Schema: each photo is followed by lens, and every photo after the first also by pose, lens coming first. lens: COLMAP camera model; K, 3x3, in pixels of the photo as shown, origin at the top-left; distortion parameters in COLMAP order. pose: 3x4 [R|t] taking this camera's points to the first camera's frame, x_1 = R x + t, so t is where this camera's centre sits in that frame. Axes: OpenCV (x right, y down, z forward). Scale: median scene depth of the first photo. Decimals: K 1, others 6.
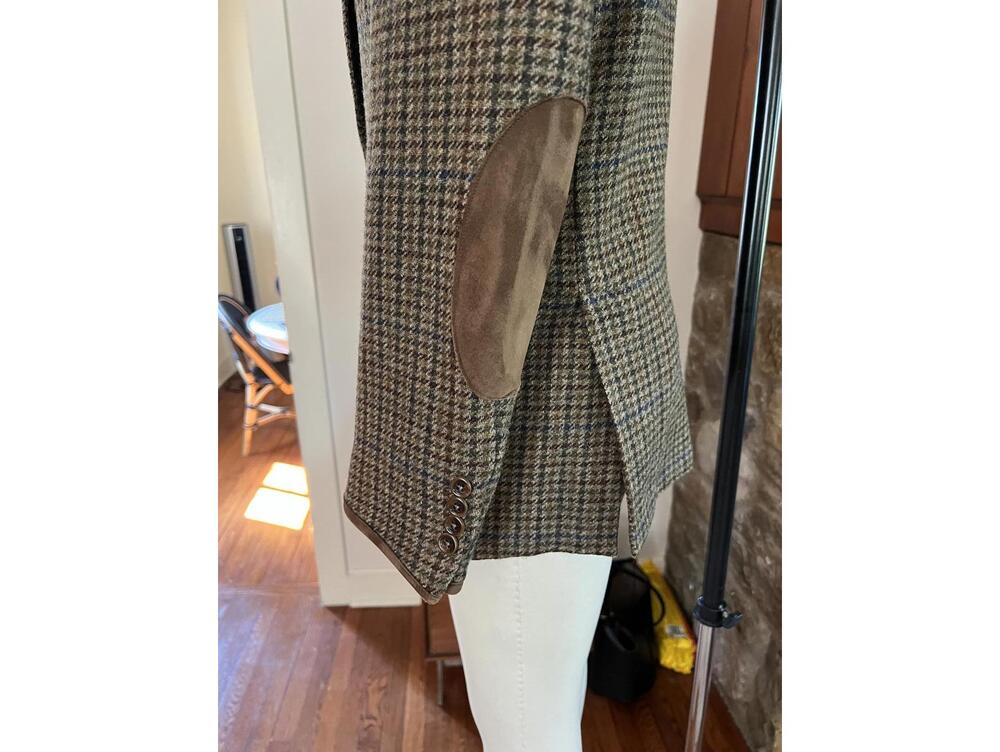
lens RADIAL K [[615.2, 0, 502.2], [0, 615.2, 385.4], [0, 0, 1]] dist [0.025058, -0.004488]
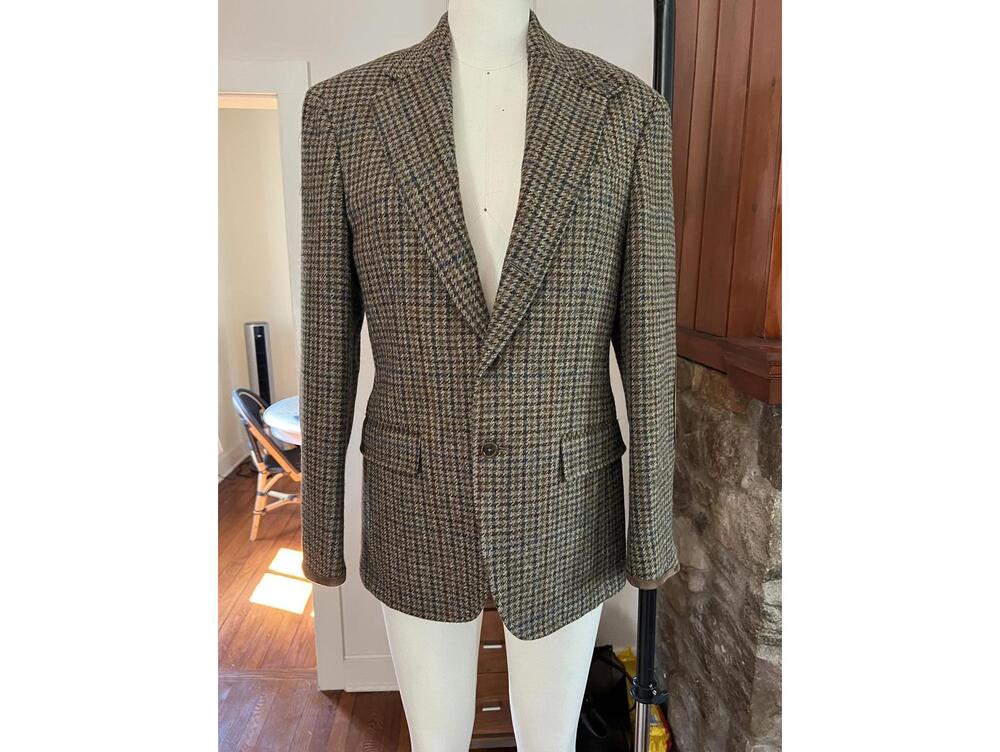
lens RADIAL K [[615.2, 0, 500.8], [0, 615.2, 378.0], [0, 0, 1]] dist [0.025058, -0.004488]
pose [[0.999877, 0.006231, -0.014372, 0.026424], [-0.008173, 0.990214, -0.139317, -0.022638], [0.013364, 0.139417, 0.990144, -0.098942]]
